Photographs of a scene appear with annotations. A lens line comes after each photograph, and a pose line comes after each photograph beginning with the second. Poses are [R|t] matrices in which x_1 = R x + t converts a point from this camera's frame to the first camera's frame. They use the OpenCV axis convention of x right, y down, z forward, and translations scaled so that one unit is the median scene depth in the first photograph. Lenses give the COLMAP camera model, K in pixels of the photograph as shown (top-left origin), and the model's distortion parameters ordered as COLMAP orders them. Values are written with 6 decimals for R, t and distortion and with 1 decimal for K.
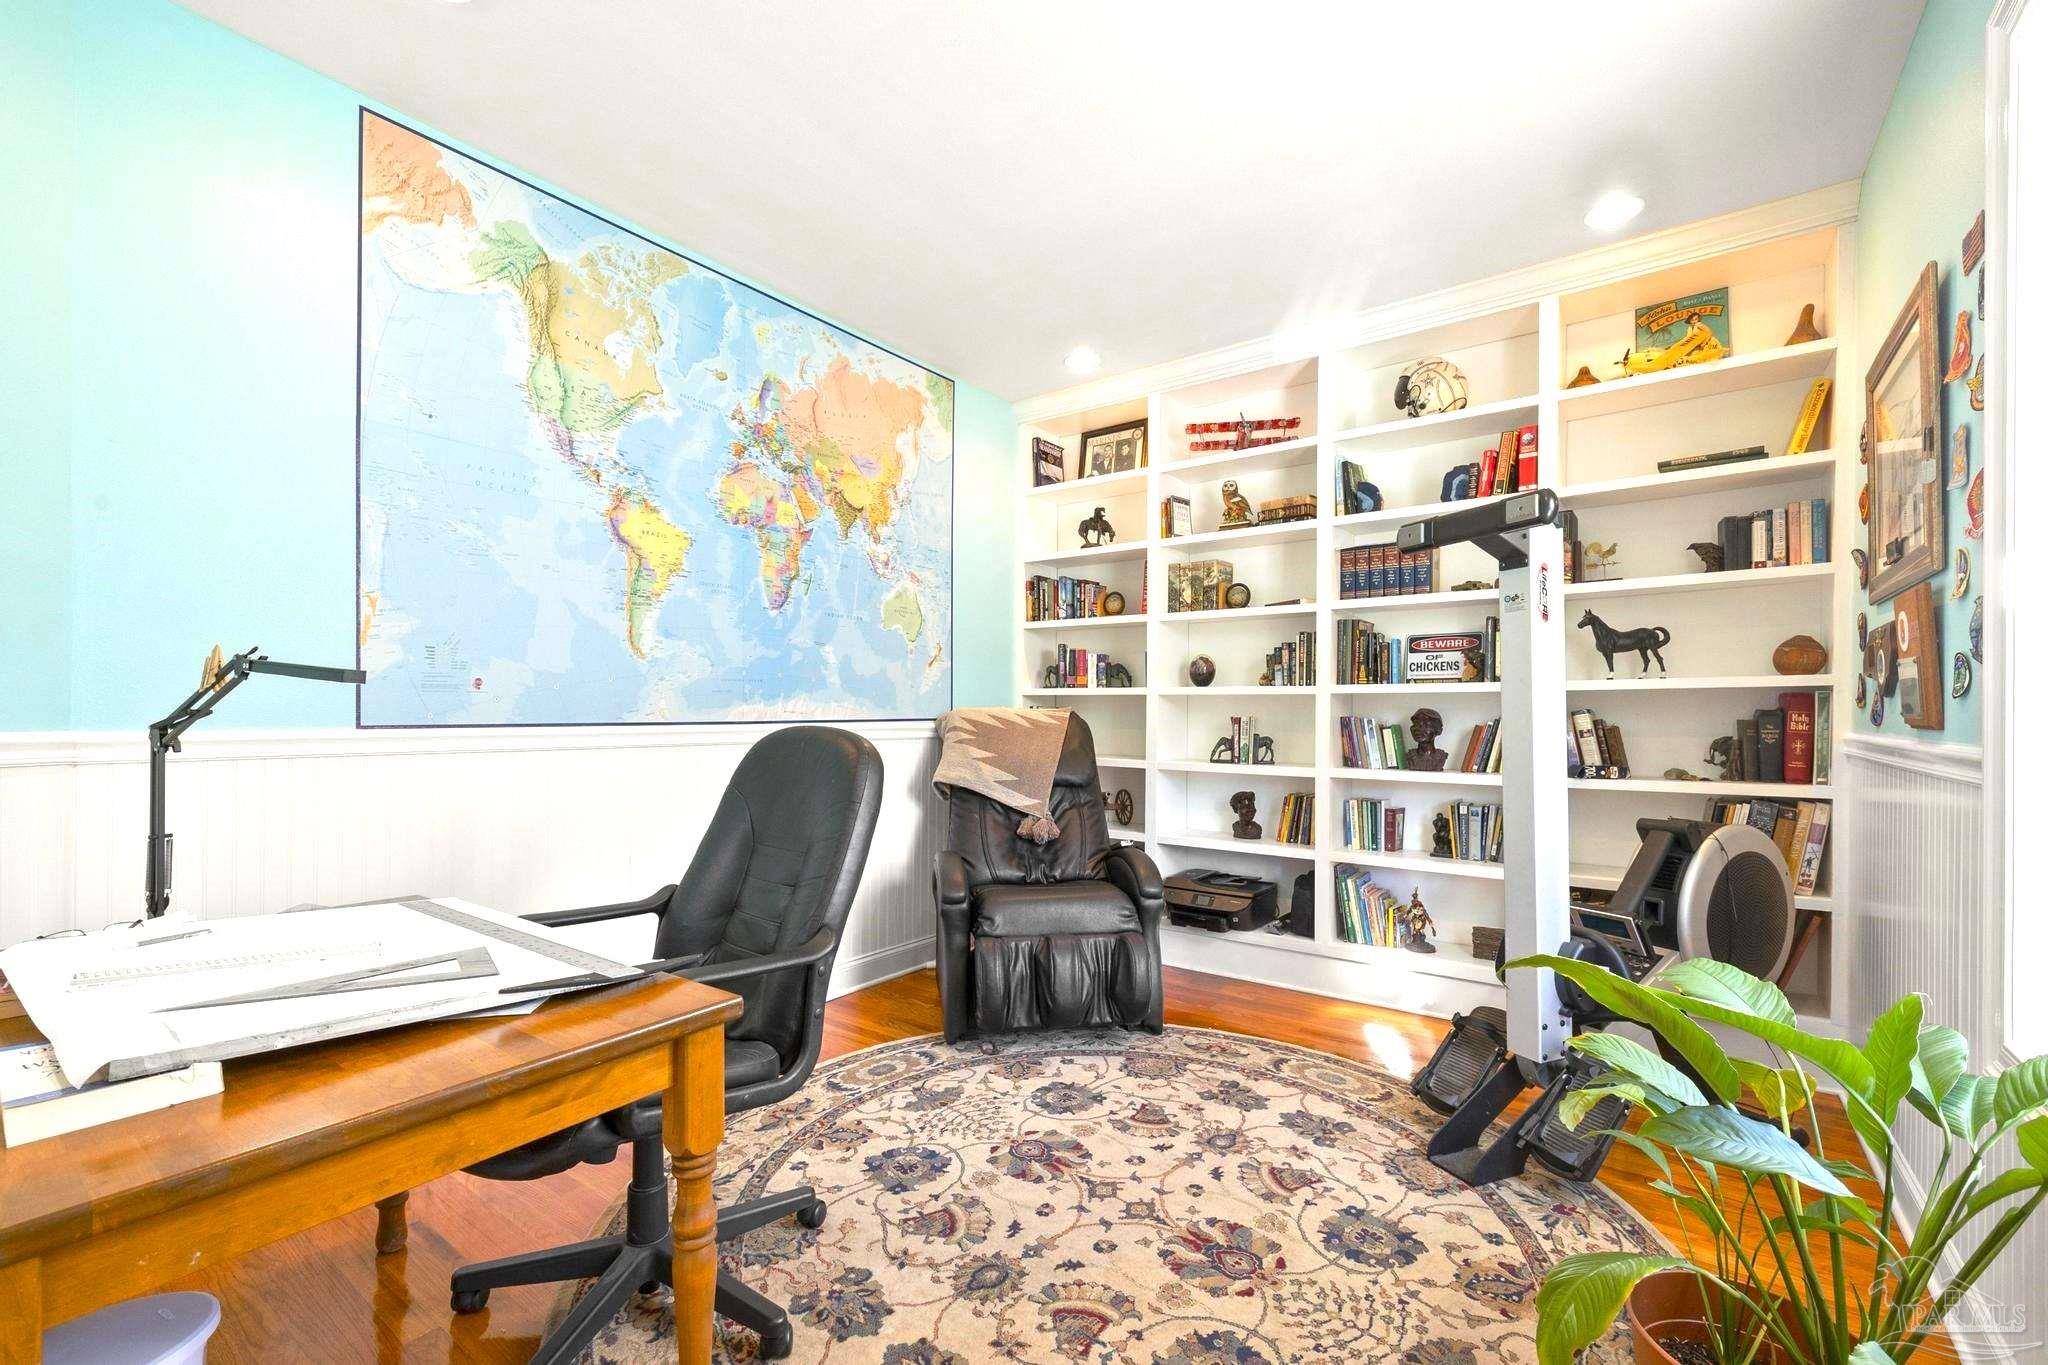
lens RADIAL K [[869.6, 0, 1030.9], [0, 869.6, 702.9], [0, 0, 1]] dist [-0.000466, -0.000056]
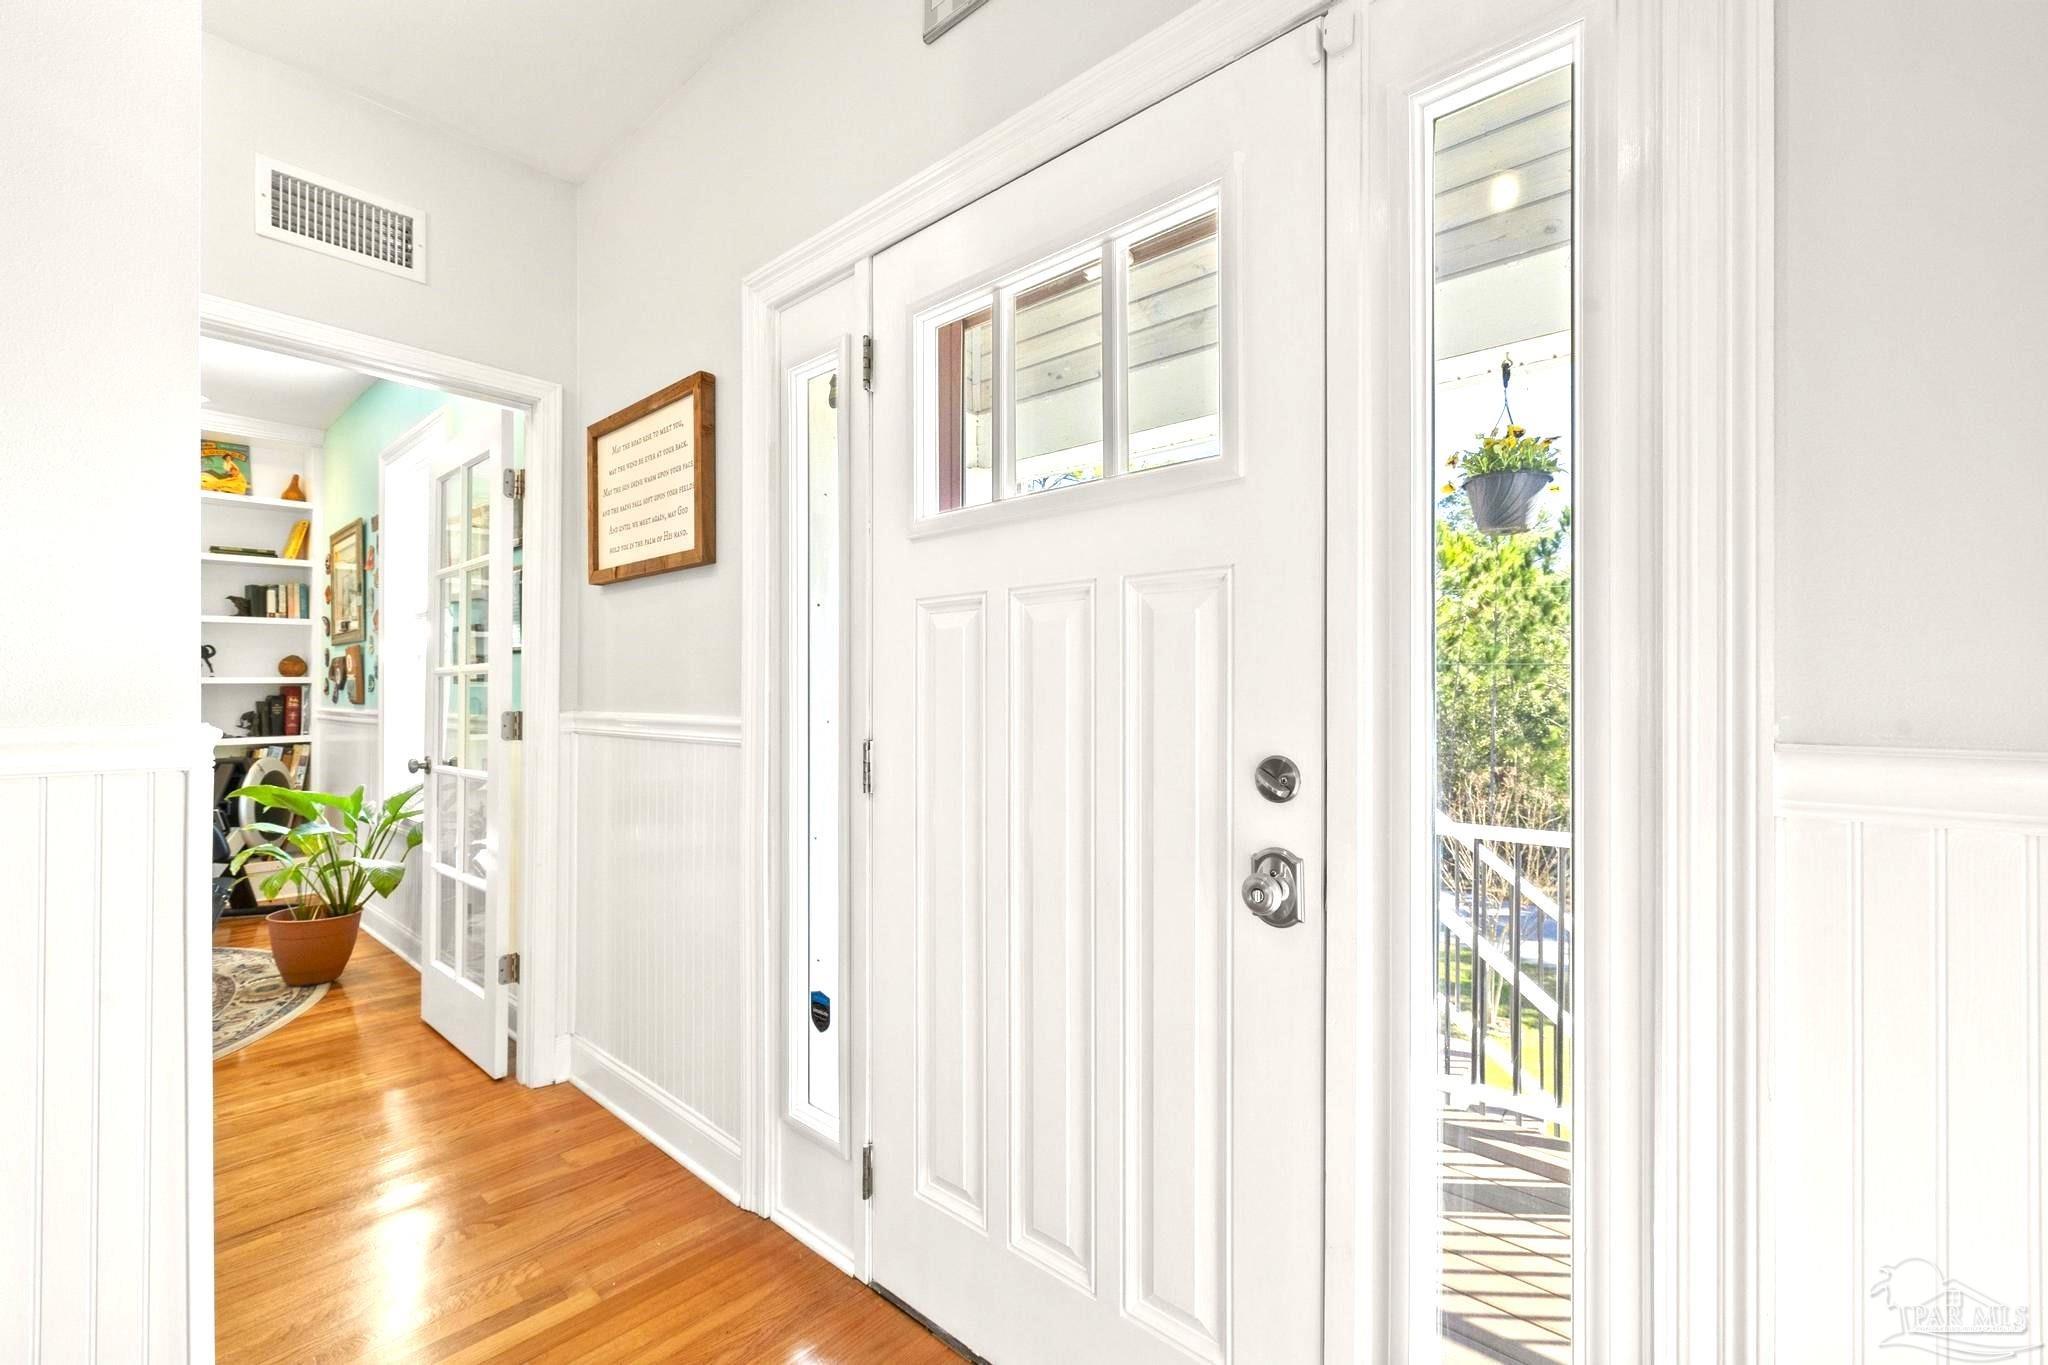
lens RADIAL K [[869.6, 0, 1030.9], [0, 869.6, 702.9], [0, 0, 1]] dist [-0.000466, -0.000056]
pose [[0.089683, -0.011354, 0.995906, -0.870555], [-0.007223, 0.999901, 0.012050, -0.011056], [-0.995944, -0.008274, 0.089592, -0.778009]]
